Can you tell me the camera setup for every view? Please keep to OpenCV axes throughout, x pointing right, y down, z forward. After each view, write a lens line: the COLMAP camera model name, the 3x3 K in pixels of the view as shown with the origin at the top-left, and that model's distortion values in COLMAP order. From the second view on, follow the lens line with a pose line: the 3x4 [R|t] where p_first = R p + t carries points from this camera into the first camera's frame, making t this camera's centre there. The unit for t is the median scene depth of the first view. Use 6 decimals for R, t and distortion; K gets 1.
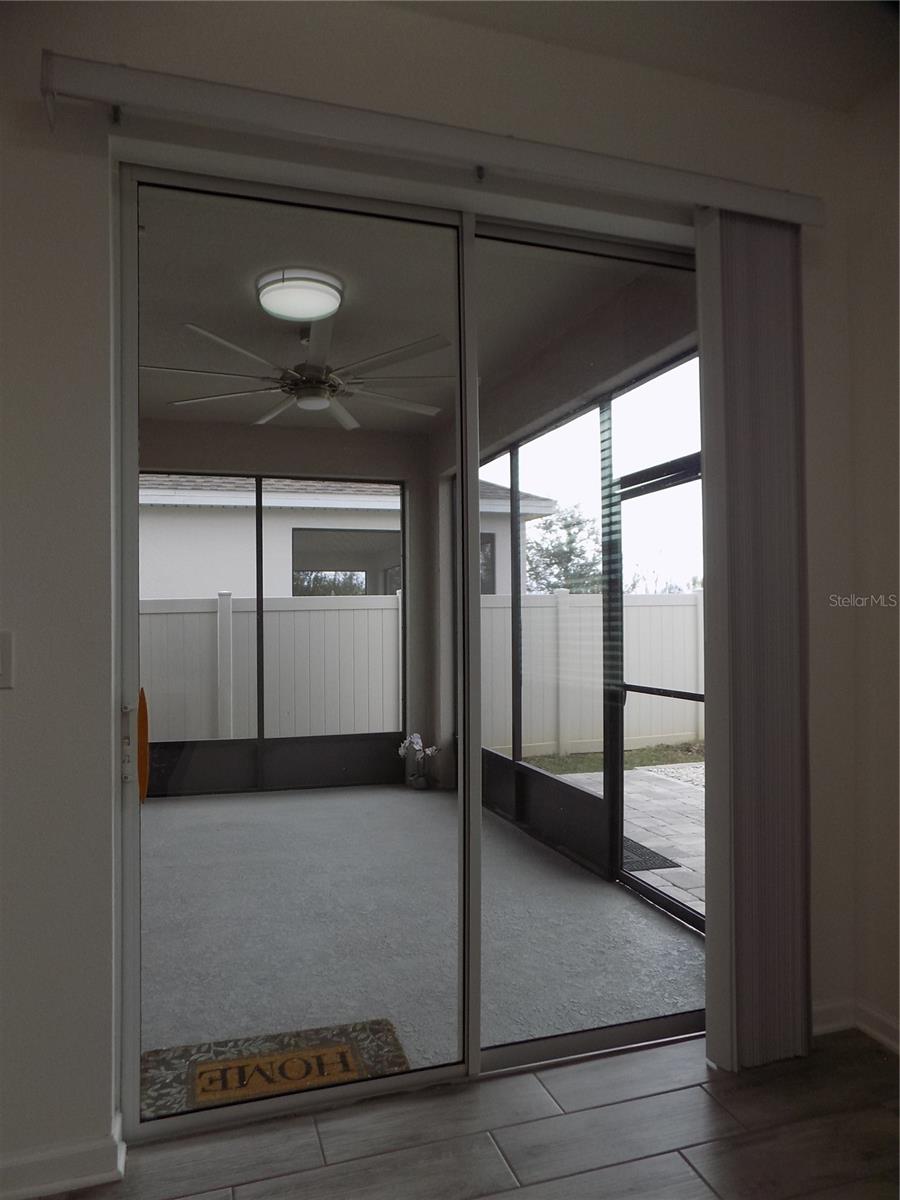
lens RADIAL K [[818.4, 0, 451.0], [0, 818.4, 597.3], [0, 0, 1]] dist [-0.065032, 0.078322]
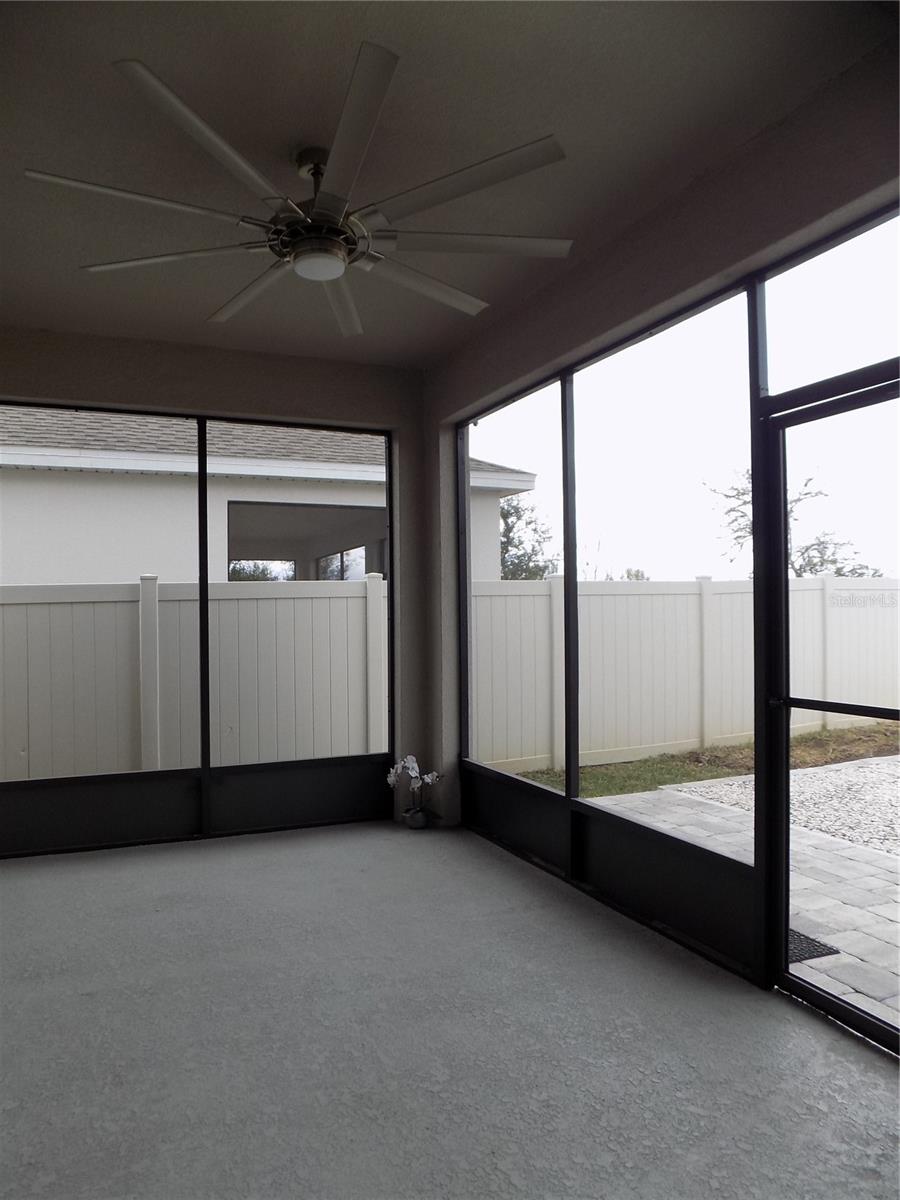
lens RADIAL K [[712.9, 0, 391.9], [0, 712.9, 606.8], [0, 0, 1]] dist [-0.046532, 0.046650]
pose [[0.994477, -0.001263, 0.104951, -0.131312], [0.000072, 0.999936, 0.011349, 0.017919], [-0.104958, -0.011279, 0.994413, 0.334424]]
